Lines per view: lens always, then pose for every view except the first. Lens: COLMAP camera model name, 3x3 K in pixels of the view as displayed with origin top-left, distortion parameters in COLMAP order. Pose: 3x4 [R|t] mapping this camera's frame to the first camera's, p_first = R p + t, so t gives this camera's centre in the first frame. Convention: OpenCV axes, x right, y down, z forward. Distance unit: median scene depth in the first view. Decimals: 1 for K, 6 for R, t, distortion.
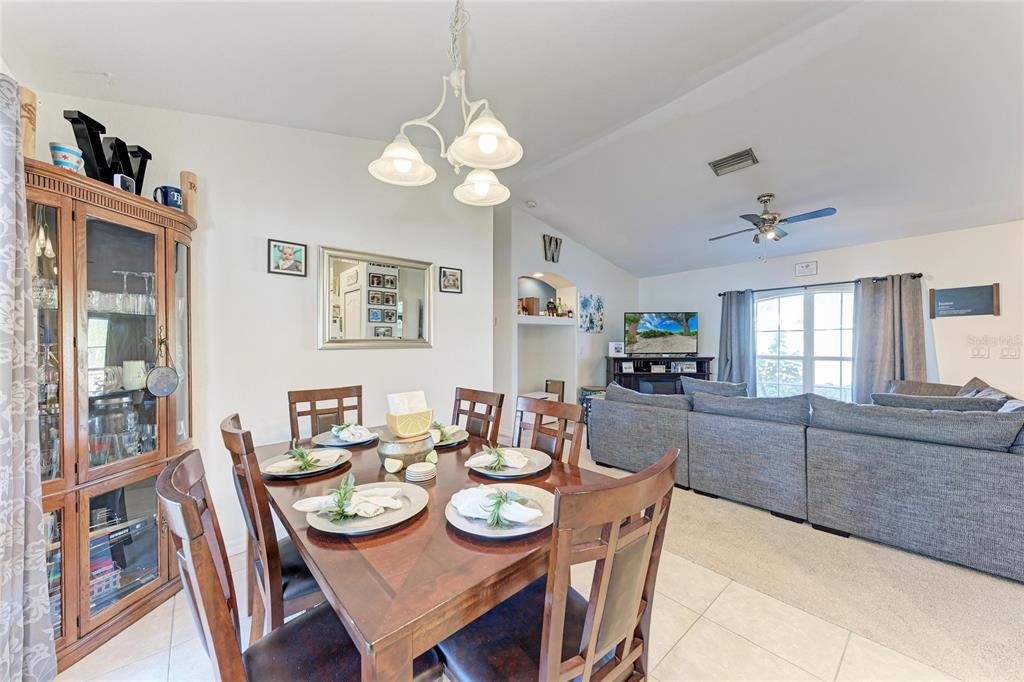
lens RADIAL K [[366.7, 0, 508.1], [0, 366.7, 337.2], [0, 0, 1]] dist [0.004509, -0.002247]
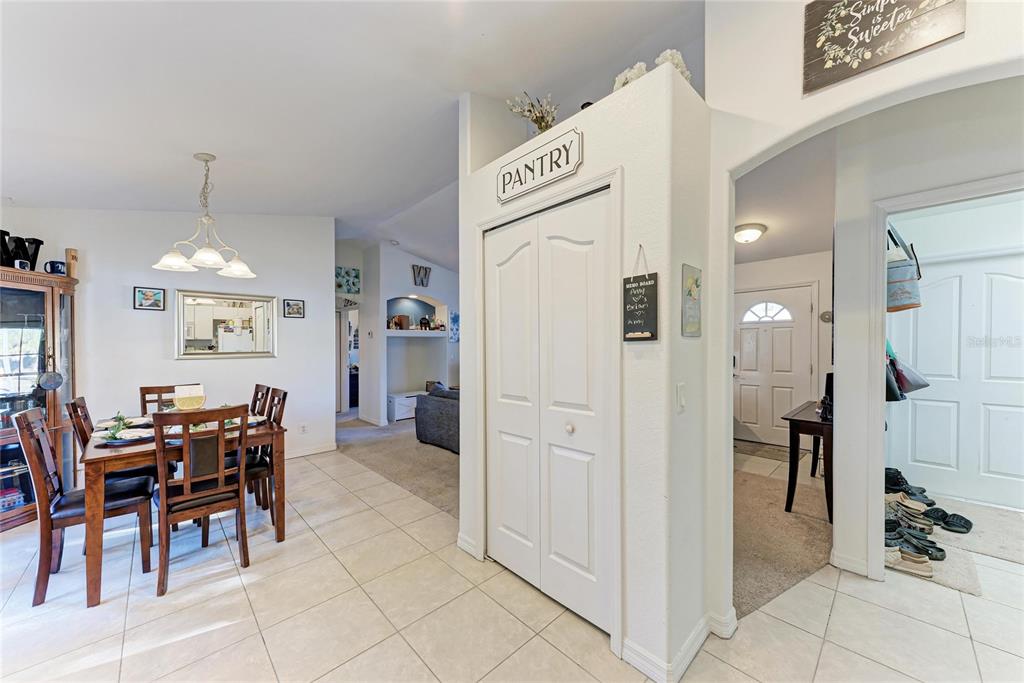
lens RADIAL K [[366.7, 0, 513.2], [0, 366.7, 341.7], [0, 0, 1]] dist [0.004509, -0.002247]
pose [[0.997771, 0.002193, 0.066689, 0.348341], [-0.002388, 0.999993, 0.002841, -0.021804], [-0.066683, -0.002994, 0.997770, -0.265839]]
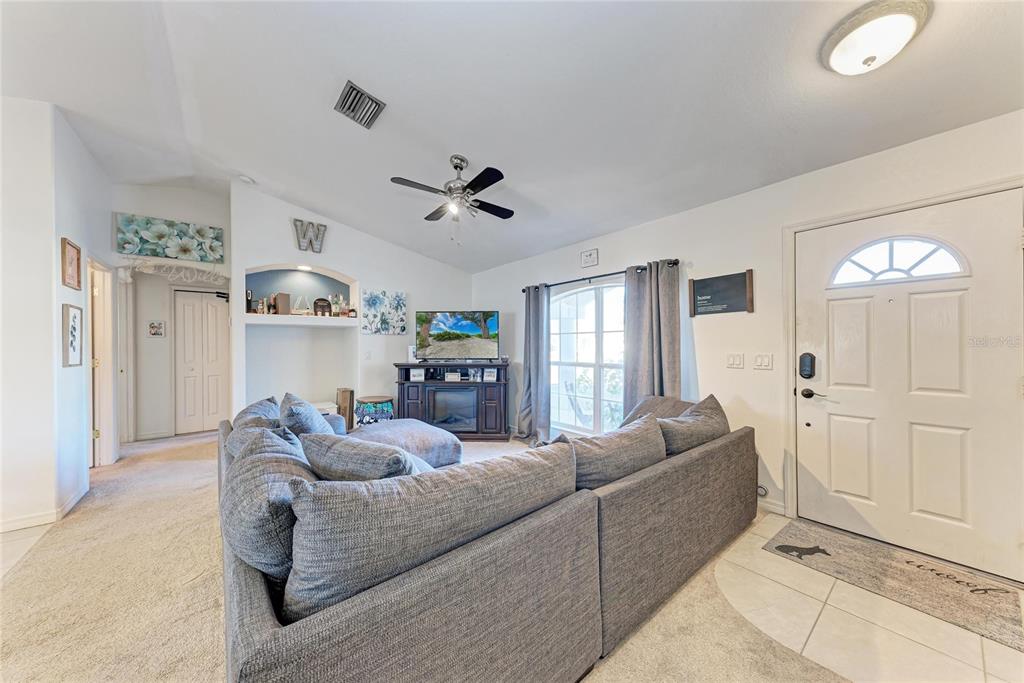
lens RADIAL K [[353.8, 0, 513.1], [0, 353.8, 341.3], [0, 0, 1]] dist [0.001848, -0.000023]
pose [[0.999813, 0.001414, -0.019305, 0.606627], [-0.001307, 0.999984, 0.005573, -0.002252], [0.019312, -0.005546, 0.999798, 0.185108]]
